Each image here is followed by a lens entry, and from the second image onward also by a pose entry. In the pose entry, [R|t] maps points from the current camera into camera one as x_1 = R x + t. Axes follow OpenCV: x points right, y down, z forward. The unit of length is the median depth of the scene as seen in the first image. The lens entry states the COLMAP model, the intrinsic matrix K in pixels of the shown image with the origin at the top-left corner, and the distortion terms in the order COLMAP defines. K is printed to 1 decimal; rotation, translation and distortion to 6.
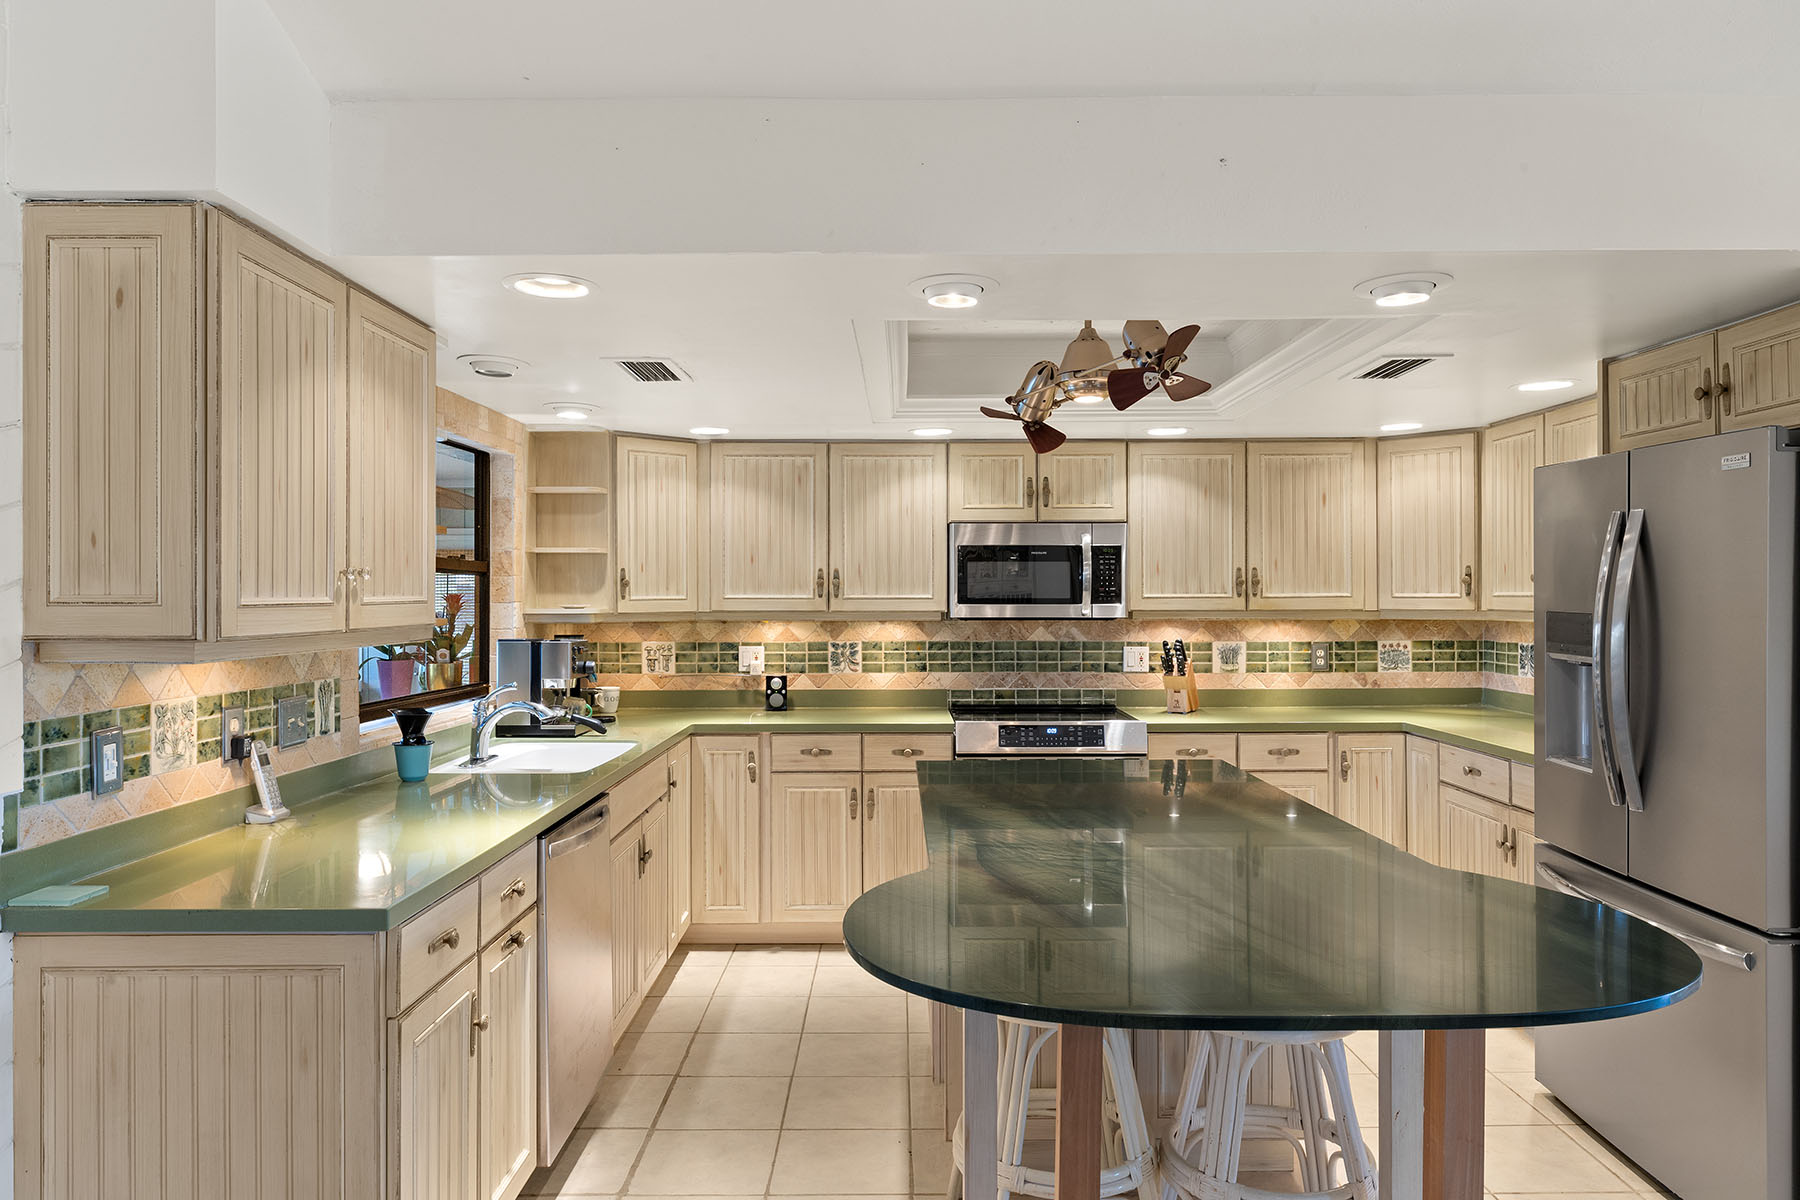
lens RADIAL K [[1170.7, 0, 908.6], [0, 1170.7, 597.1], [0, 0, 1]] dist [-0.002313, -0.001191]
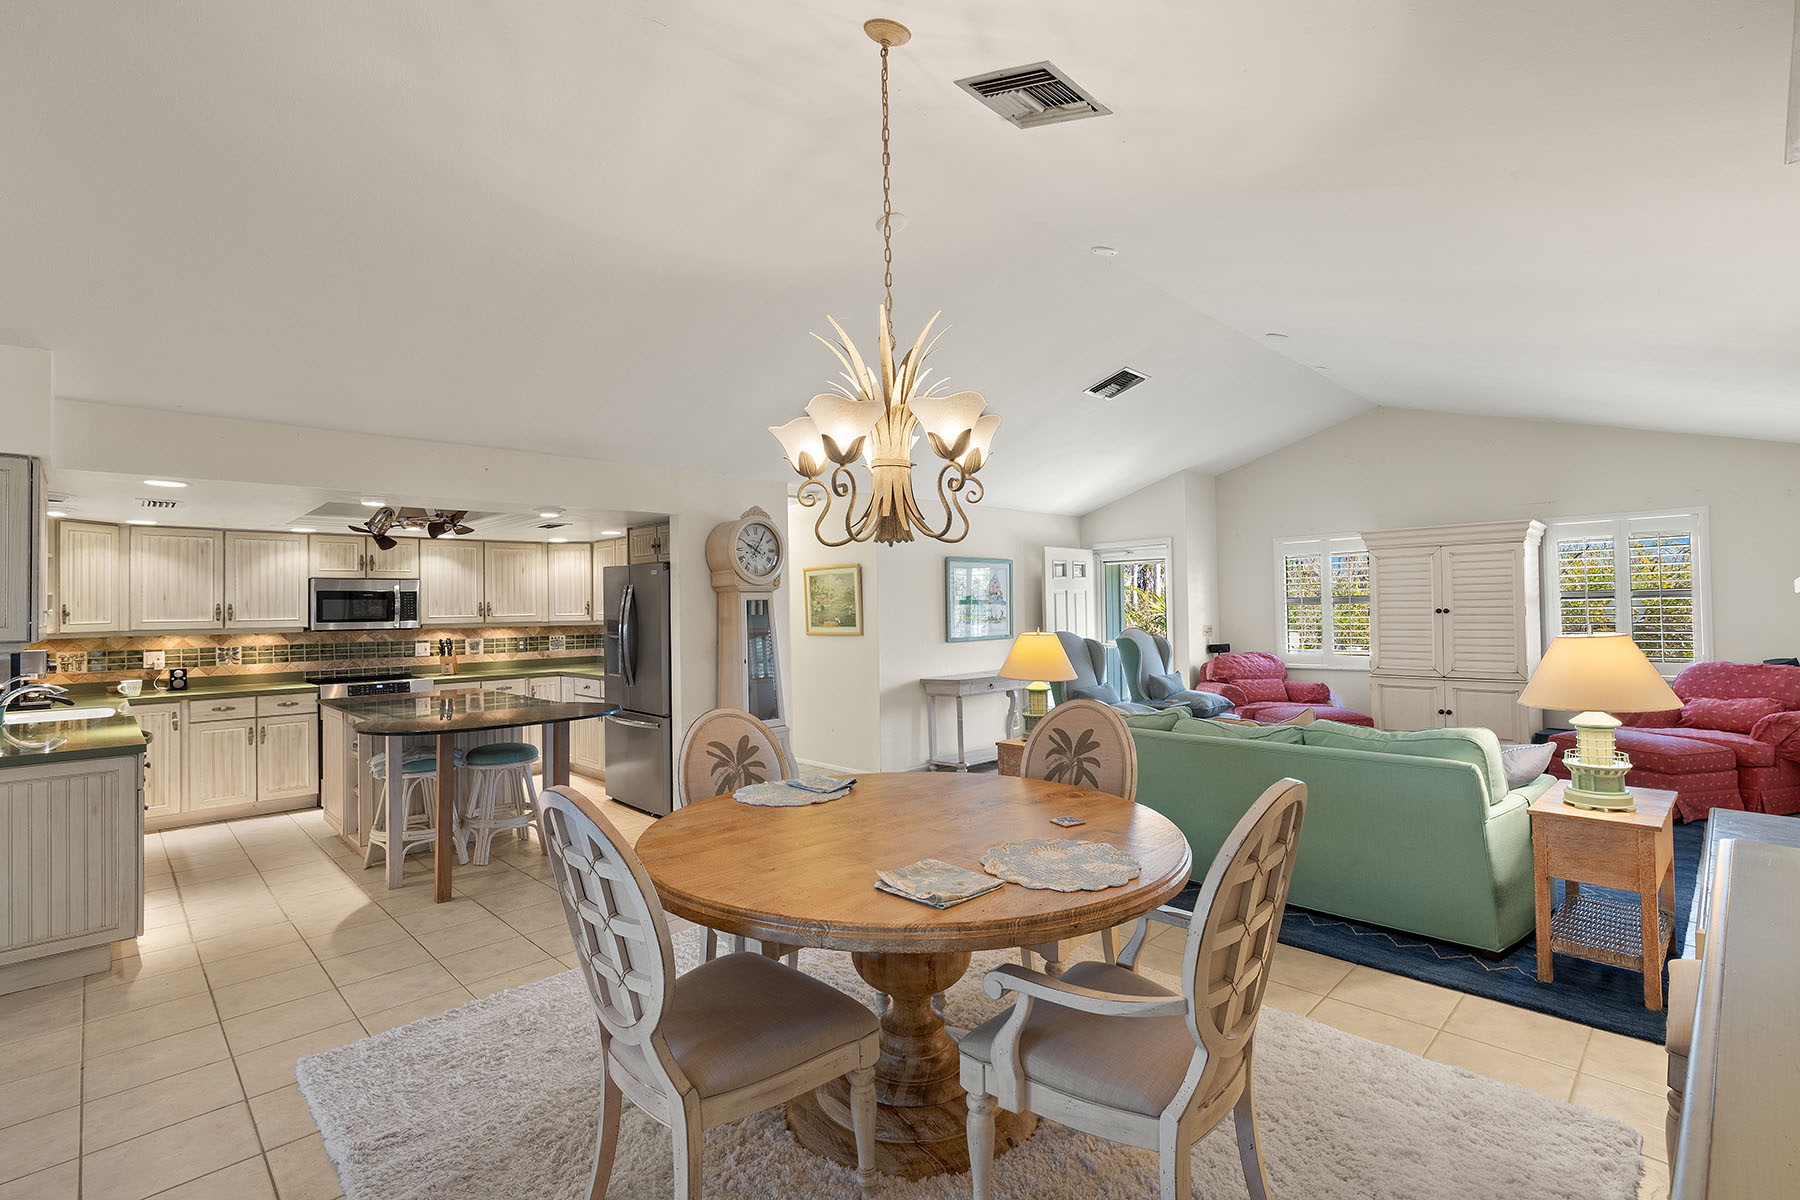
lens RADIAL K [[821.8, 0, 897.3], [0, 821.8, 594.1], [0, 0, 1]] dist [-0.003157, 0.000773]
pose [[0.718387, 0.003157, 0.695636, -0.197329], [0.013819, 0.999728, -0.018808, -0.002131], [-0.695506, 0.023124, 0.718148, -0.552431]]
